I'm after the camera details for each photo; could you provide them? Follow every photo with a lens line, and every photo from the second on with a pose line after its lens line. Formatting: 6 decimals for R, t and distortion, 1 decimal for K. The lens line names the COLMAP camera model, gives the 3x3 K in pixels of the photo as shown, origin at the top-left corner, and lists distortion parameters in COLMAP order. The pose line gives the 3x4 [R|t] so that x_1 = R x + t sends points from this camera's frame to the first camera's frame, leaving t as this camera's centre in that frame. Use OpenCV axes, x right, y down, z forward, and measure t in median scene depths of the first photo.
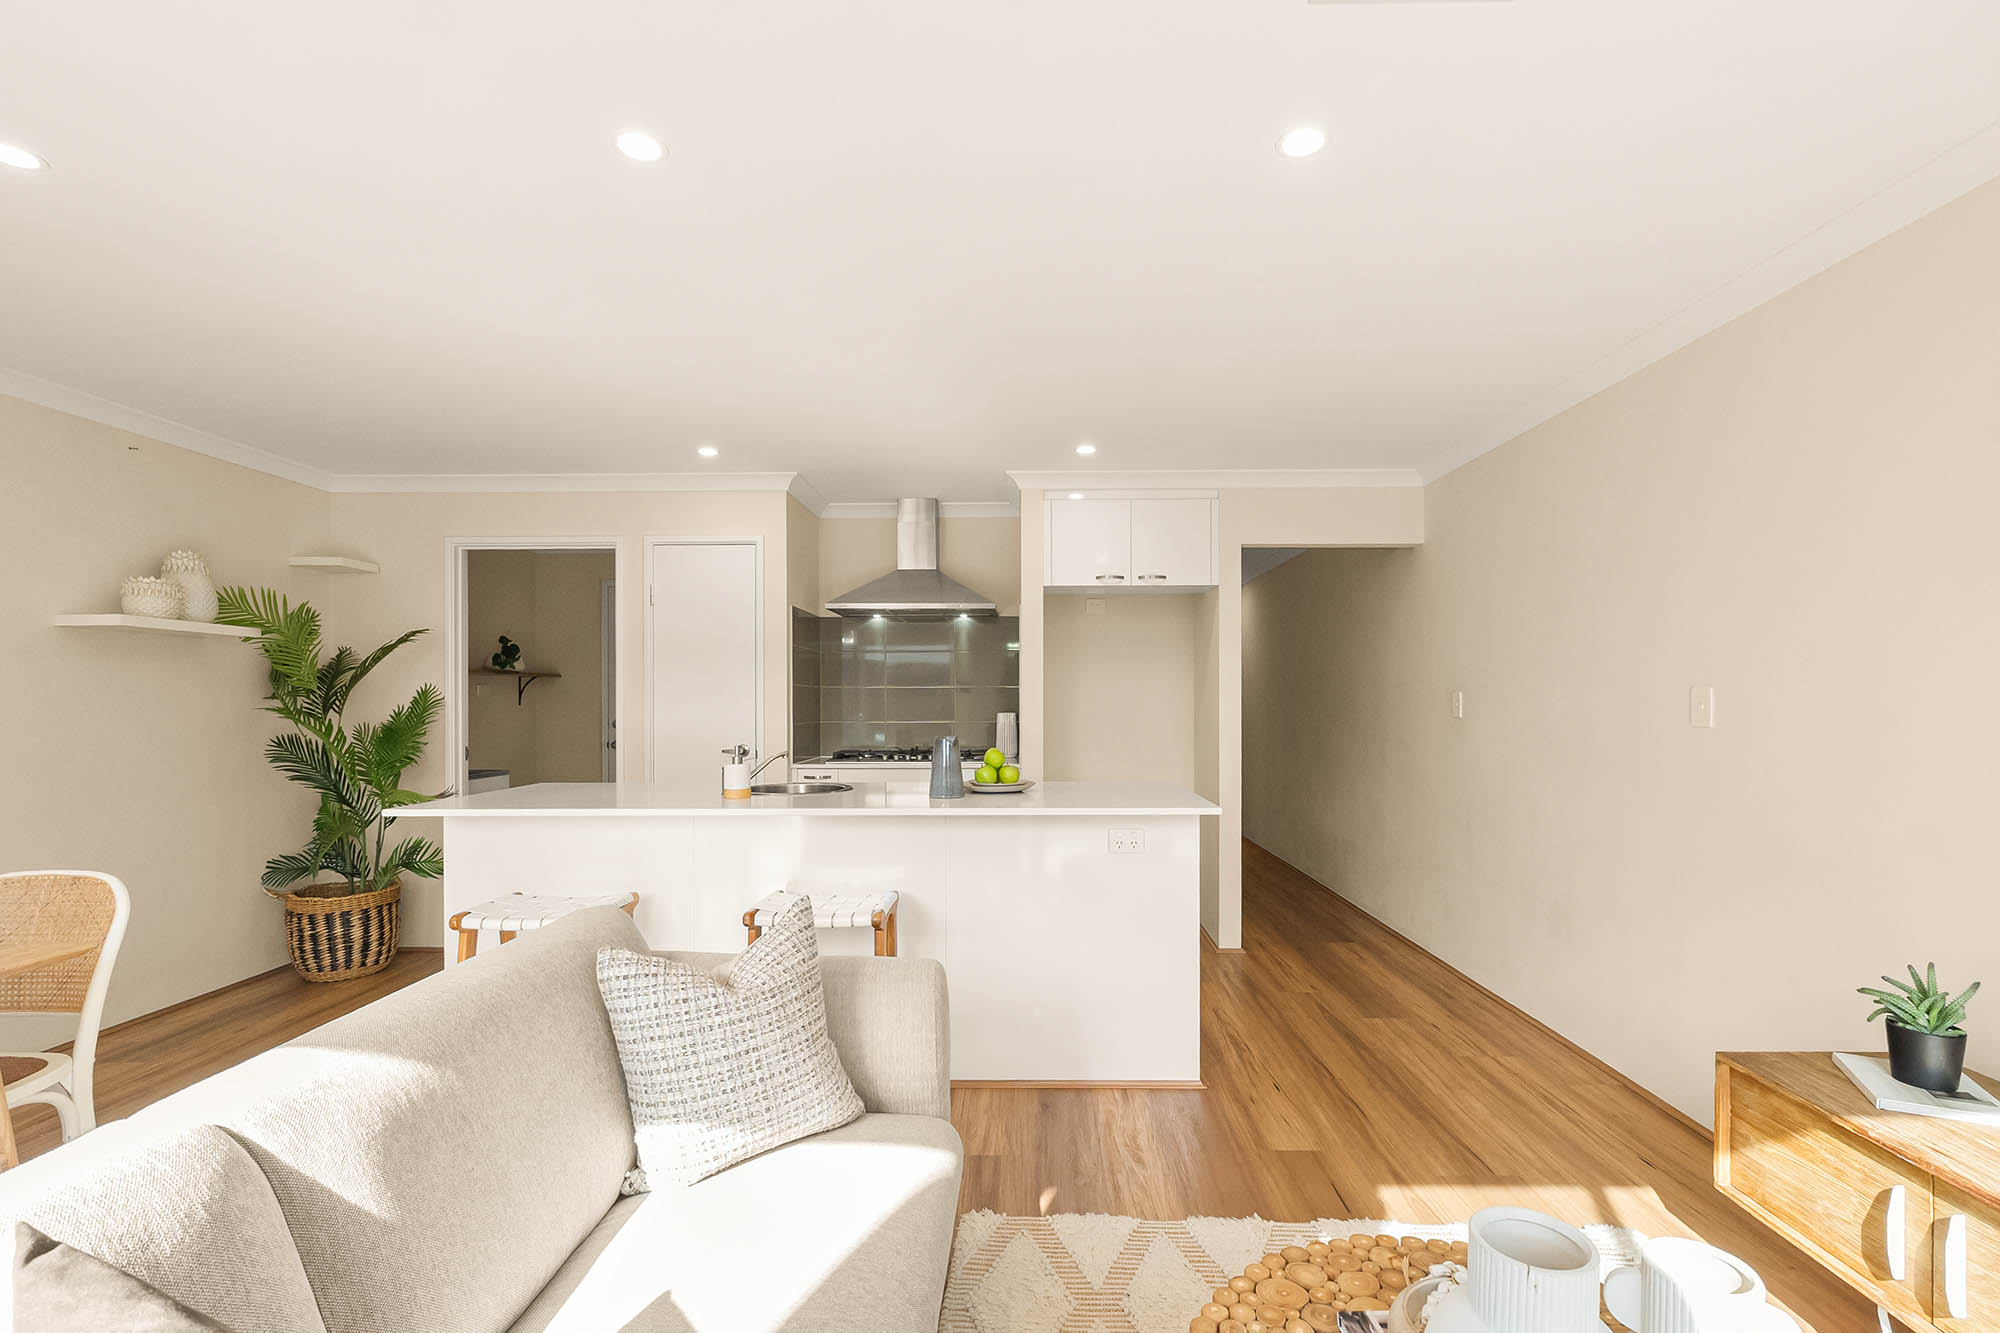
lens RADIAL K [[906.0, 0, 1011.1], [0, 906.0, 703.9], [0, 0, 1]] dist [0.000880, 0.000313]
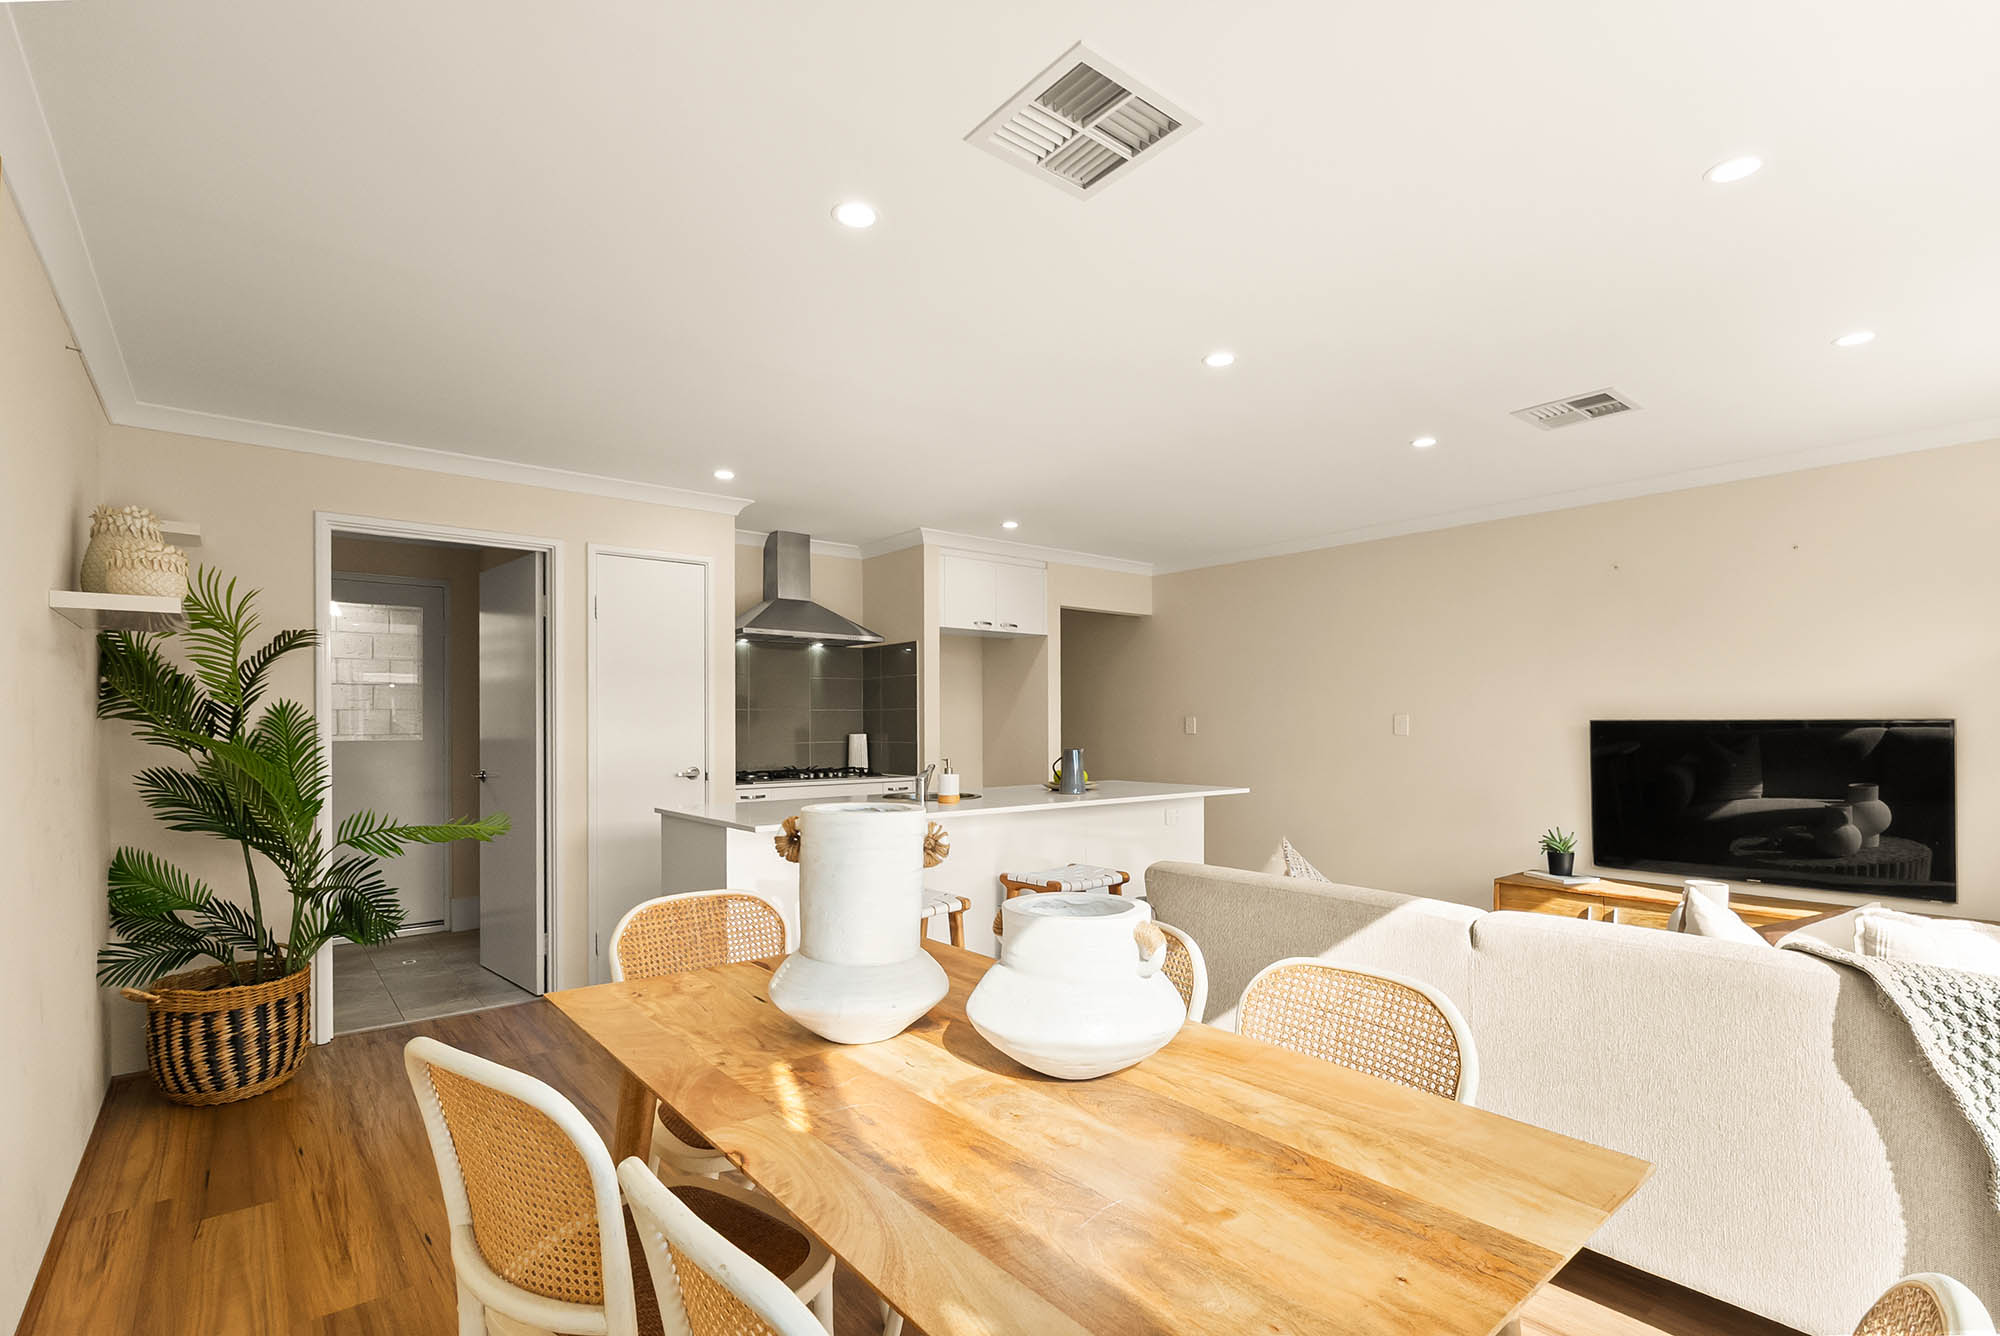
lens RADIAL K [[926.5, 0, 1003.0], [0, 926.5, 722.8], [0, 0, 1]] dist [0.000933, 0.000047]
pose [[0.764504, 0.001349, 0.644617, -0.731340], [0.002820, 0.999981, -0.005437, 0.003598], [-0.644612, 0.005974, 0.764486, 0.015112]]
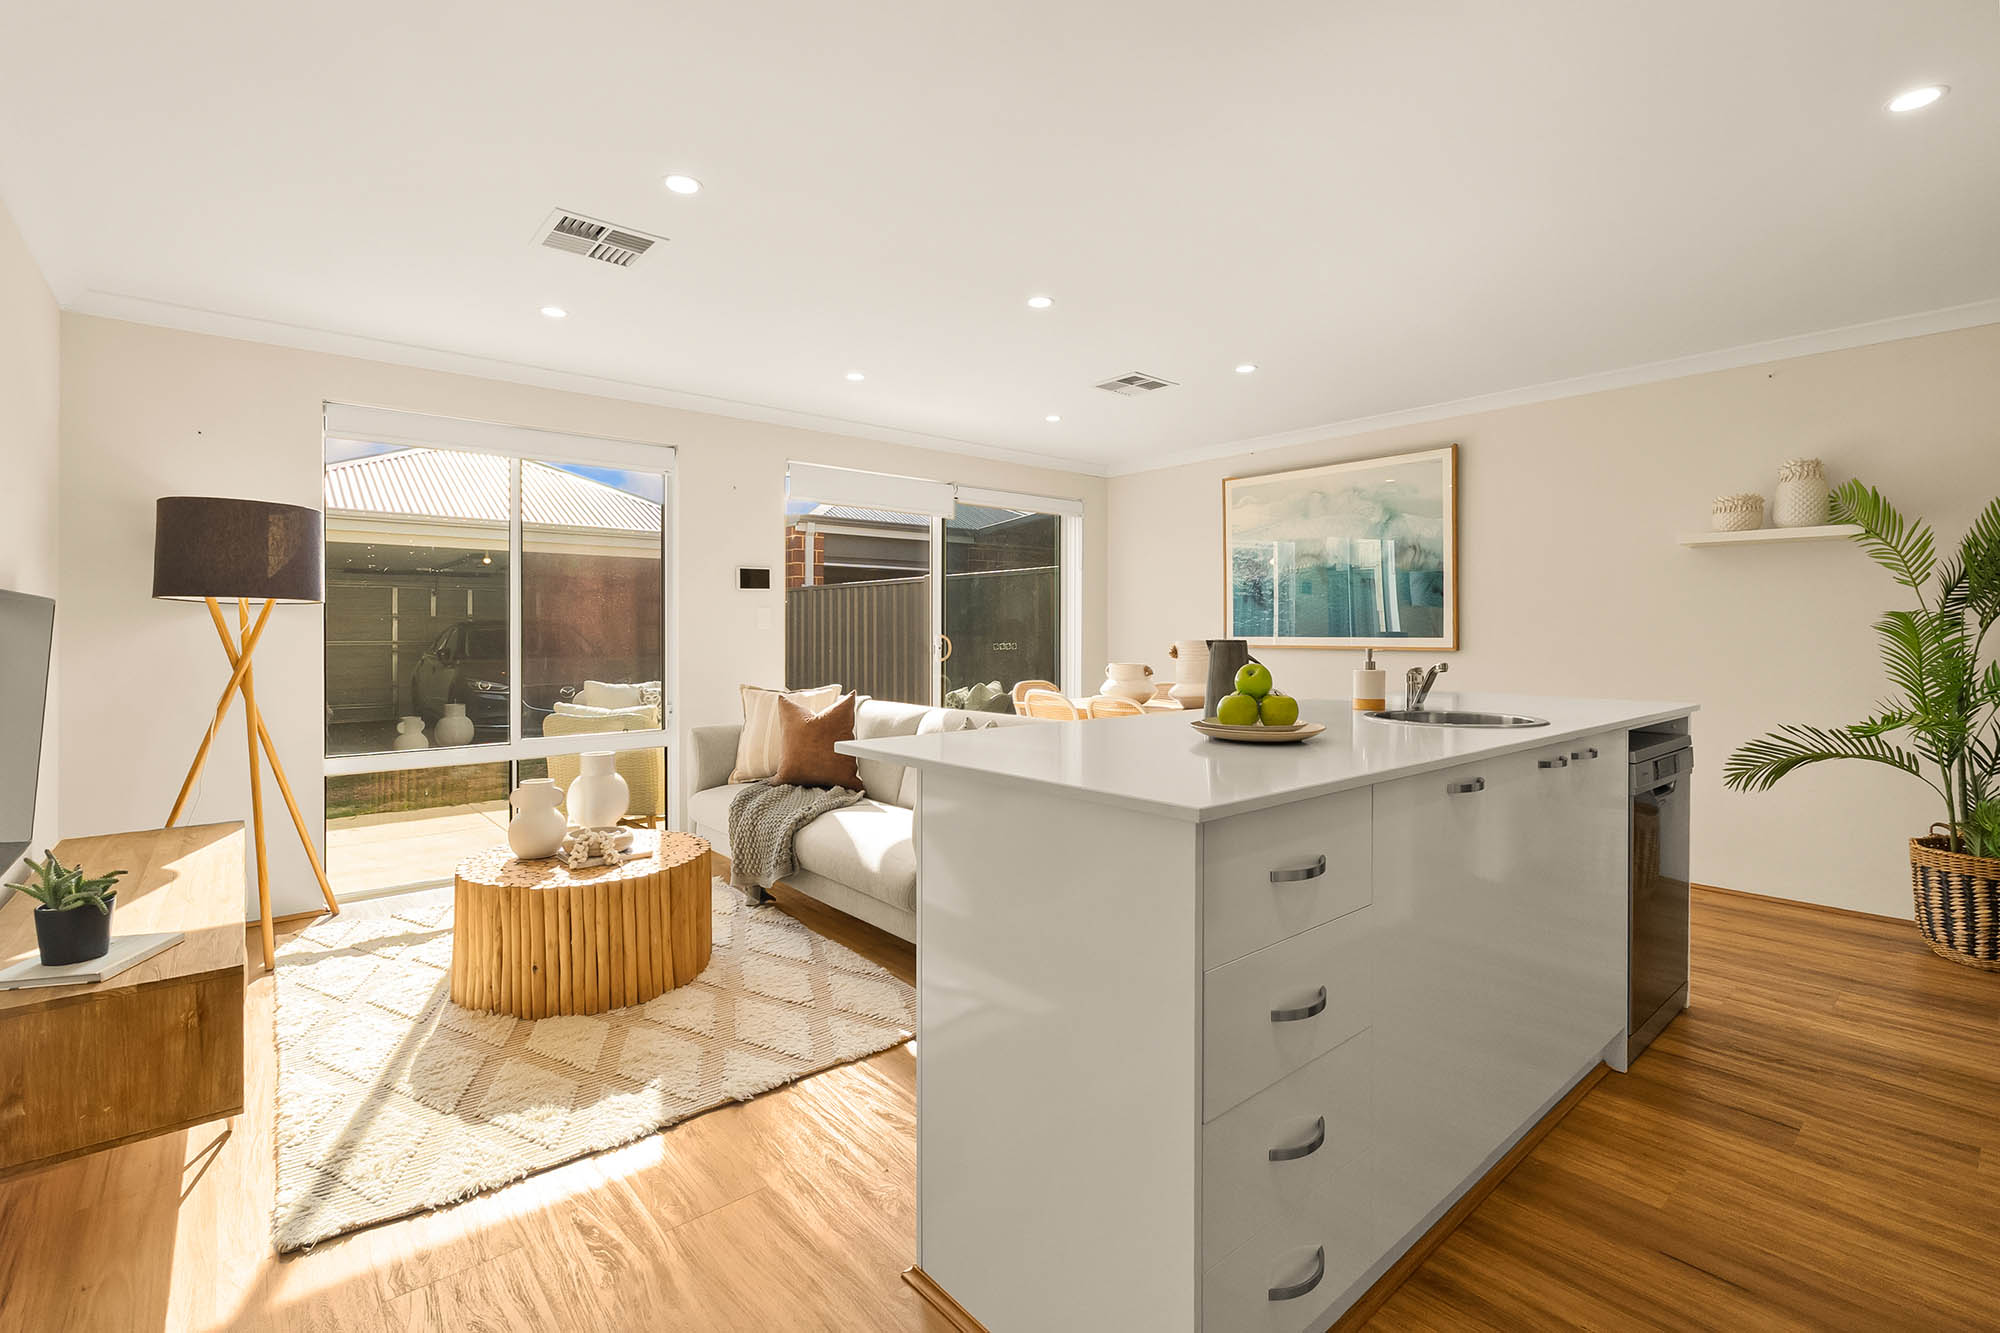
lens RADIAL K [[891.1, 0, 1011.6], [0, 891.1, 632.6], [0, 0, 1]] dist [-0.000932, -0.000238]
pose [[-0.744757, 0.004100, -0.667323, 0.368191], [0.001796, 0.999990, 0.004140, 0.019345], [0.667333, 0.001885, -0.744757, 1.013299]]
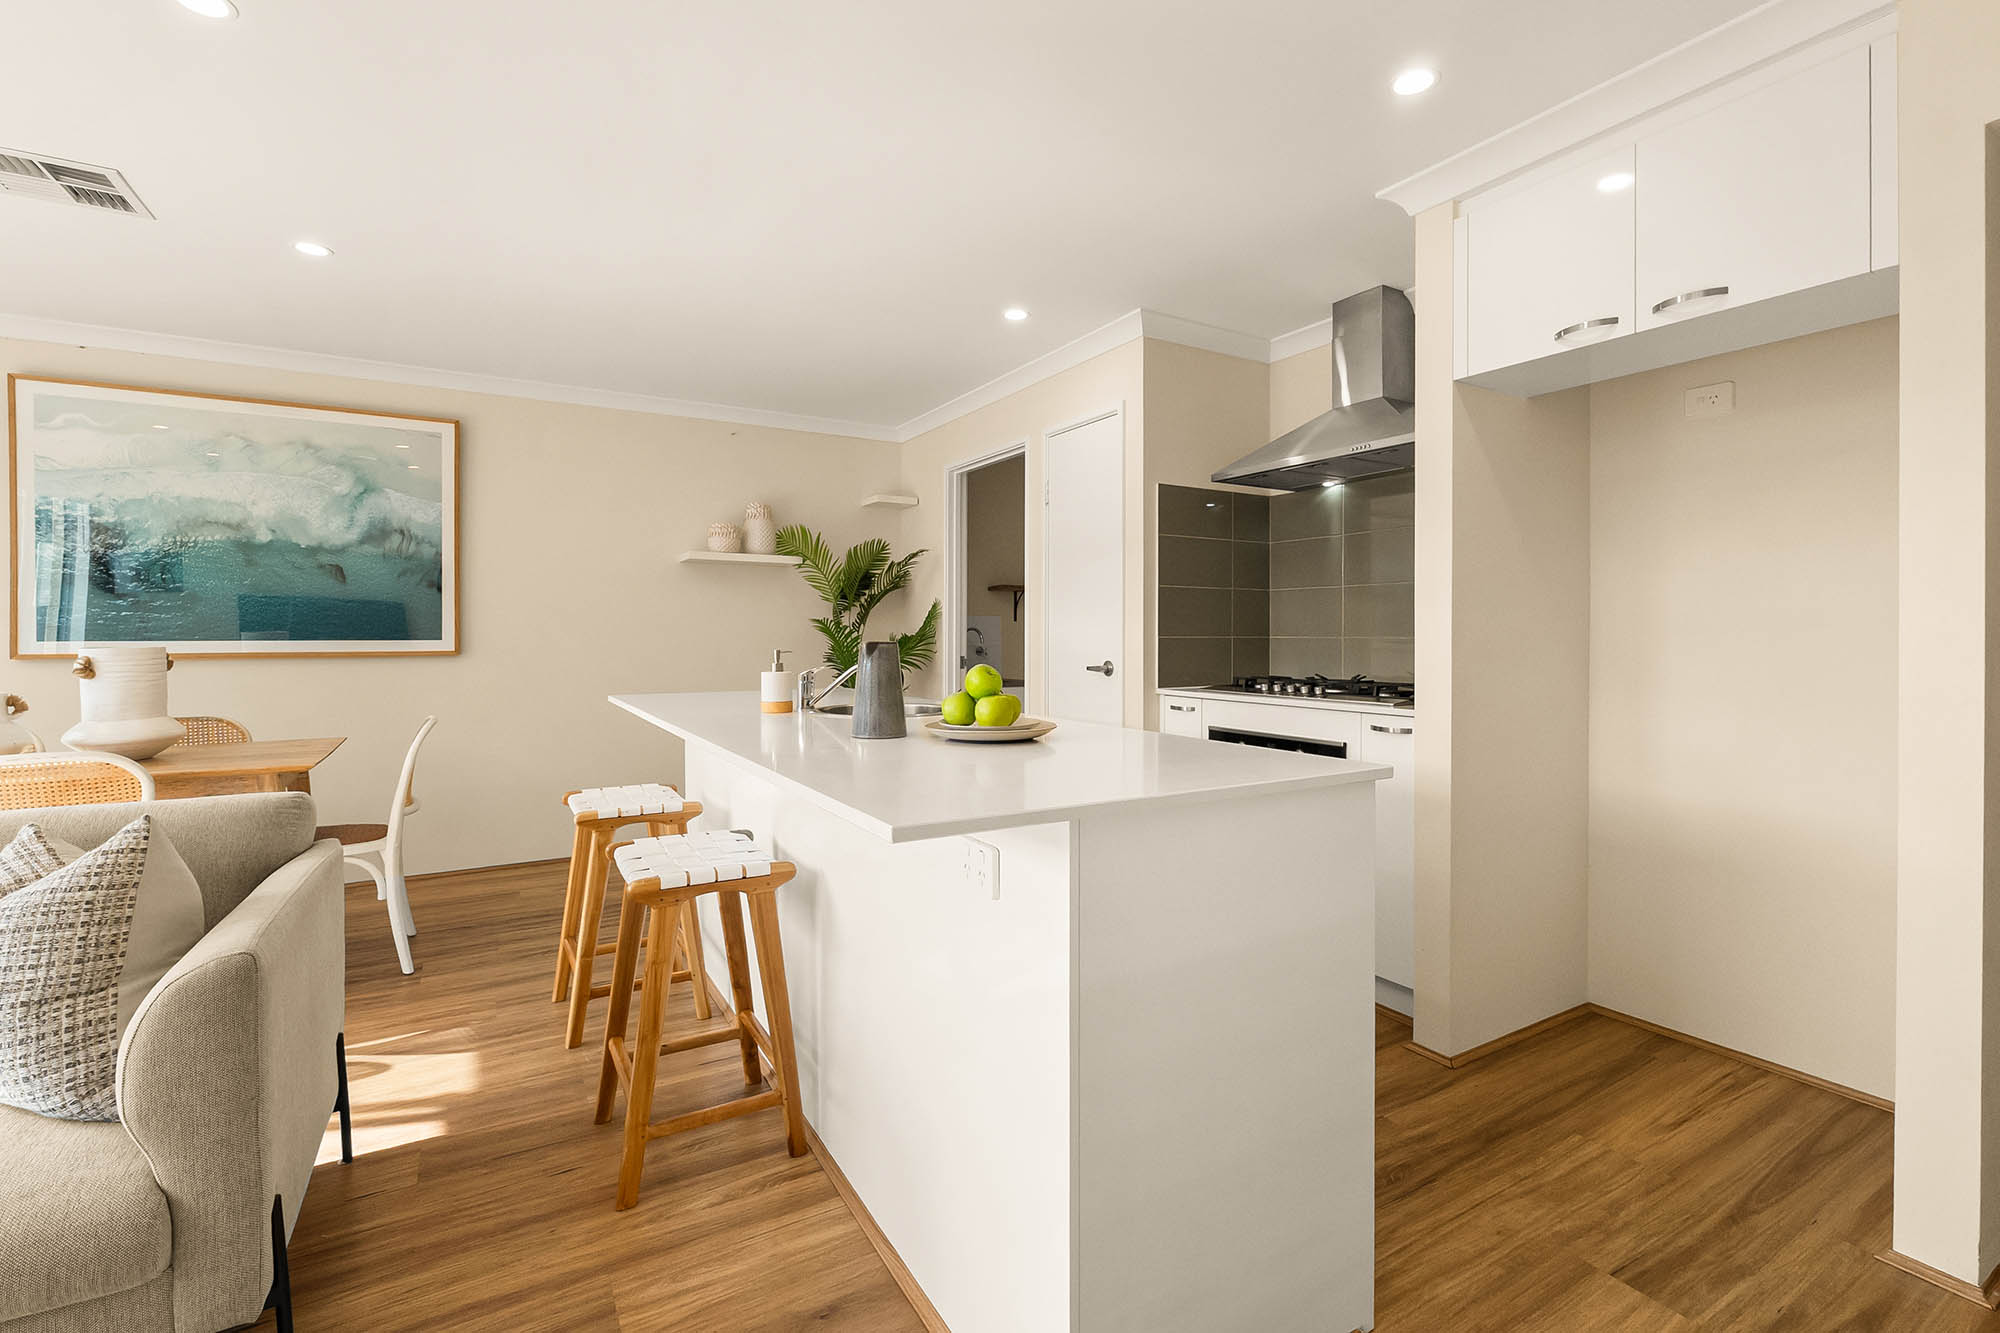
lens RADIAL K [[900.0, 0, 994.3], [0, 900.0, 639.2], [0, 0, 1]] dist [-0.000601, -0.000057]
pose [[0.521572, 0.008789, -0.853162, 0.370786], [-0.002713, 0.999959, 0.008642, 0.020382], [0.853203, -0.002193, 0.521574, 0.525487]]
